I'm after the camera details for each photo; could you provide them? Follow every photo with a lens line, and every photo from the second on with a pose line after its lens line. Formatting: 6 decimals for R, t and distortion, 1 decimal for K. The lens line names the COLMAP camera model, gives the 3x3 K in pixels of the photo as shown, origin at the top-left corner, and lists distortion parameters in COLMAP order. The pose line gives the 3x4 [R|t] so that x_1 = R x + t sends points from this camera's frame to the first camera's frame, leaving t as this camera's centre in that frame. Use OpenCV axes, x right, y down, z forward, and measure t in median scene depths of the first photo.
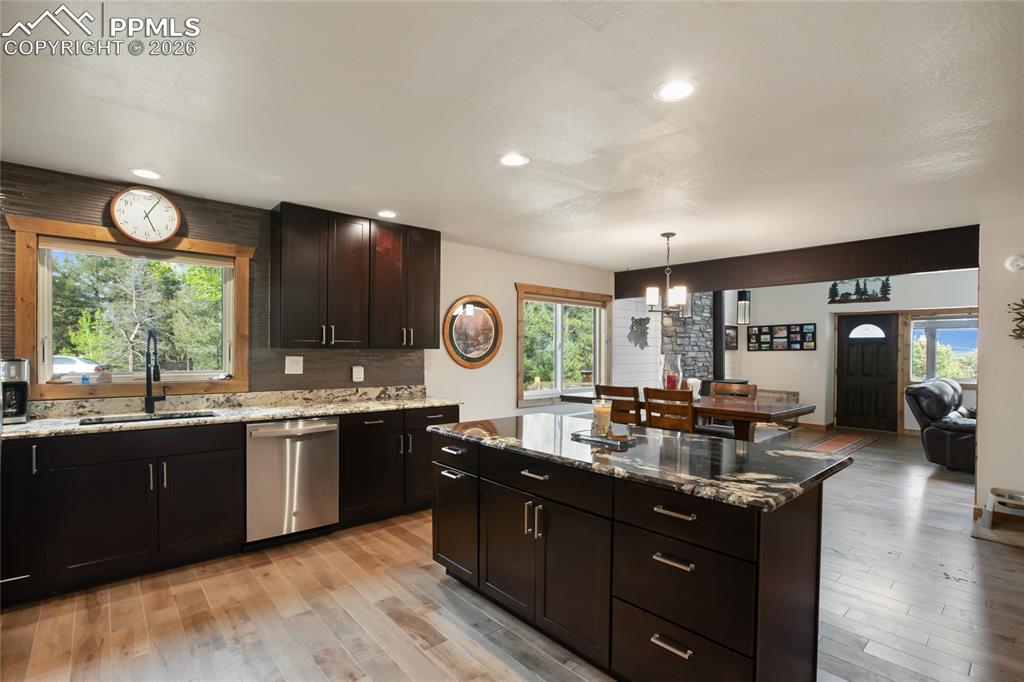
lens RADIAL K [[485.1, 0, 514.0], [0, 485.1, 359.2], [0, 0, 1]] dist [-0.005452, -0.000578]
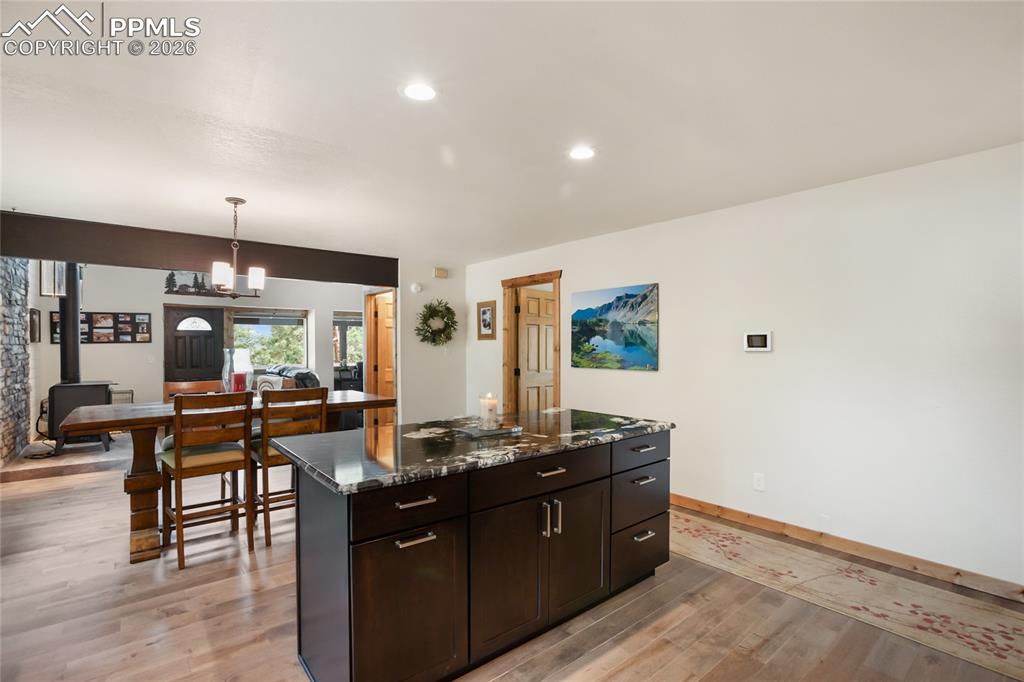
lens RADIAL K [[478.7, 0, 516.2], [0, 478.7, 346.5], [0, 0, 1]] dist [-0.021926, 0.000268]
pose [[0.047038, -0.012442, 0.998816, -0.248249], [0.020795, 0.999718, 0.011474, -0.007352], [-0.998677, 0.020230, 0.047284, 0.275192]]
